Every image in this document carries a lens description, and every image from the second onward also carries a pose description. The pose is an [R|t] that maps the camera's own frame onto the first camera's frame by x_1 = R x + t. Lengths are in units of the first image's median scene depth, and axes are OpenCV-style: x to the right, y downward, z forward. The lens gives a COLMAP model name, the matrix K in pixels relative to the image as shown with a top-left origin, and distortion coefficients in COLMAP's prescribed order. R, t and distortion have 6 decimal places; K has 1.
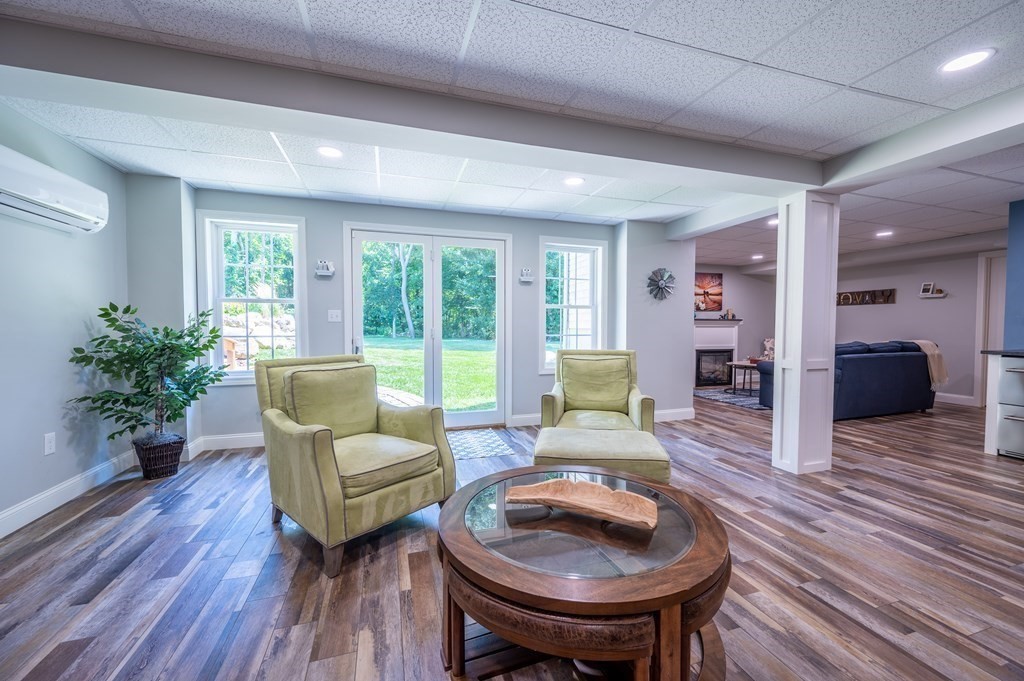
lens RADIAL K [[406.2, 0, 515.5], [0, 406.2, 339.6], [0, 0, 1]] dist [0.000456, -0.000050]
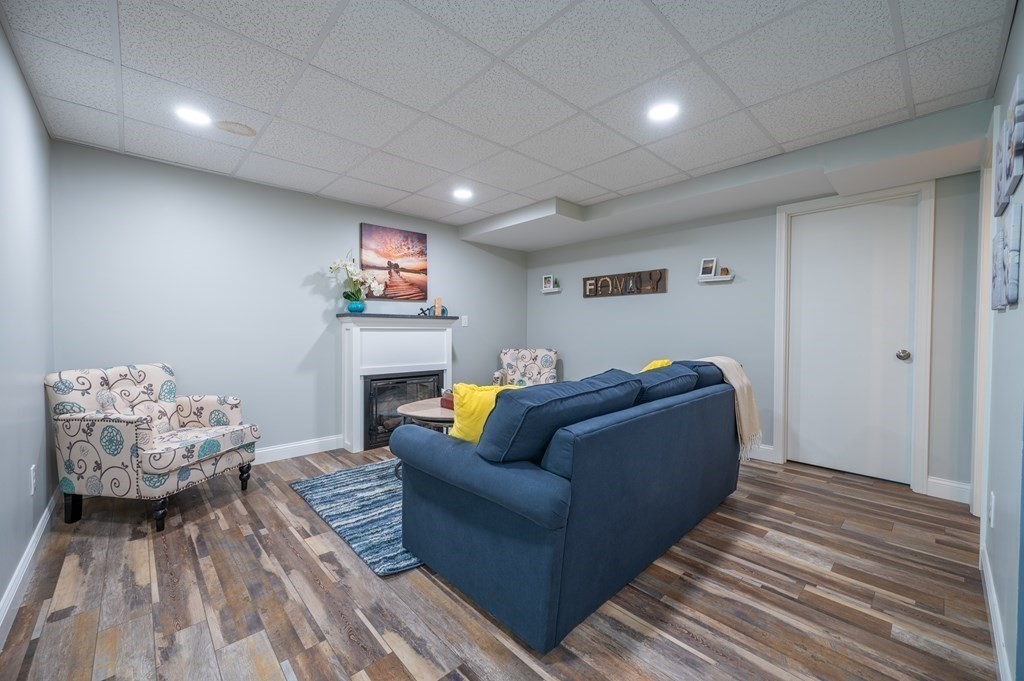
lens RADIAL K [[406.2, 0, 515.5], [0, 406.2, 339.6], [0, 0, 1]] dist [0.000456, -0.000050]
pose [[0.903955, -0.009018, 0.427532, 0.420476], [0.012490, 0.999908, -0.005318, -0.015030], [-0.427444, 0.010148, 0.903985, 0.492455]]
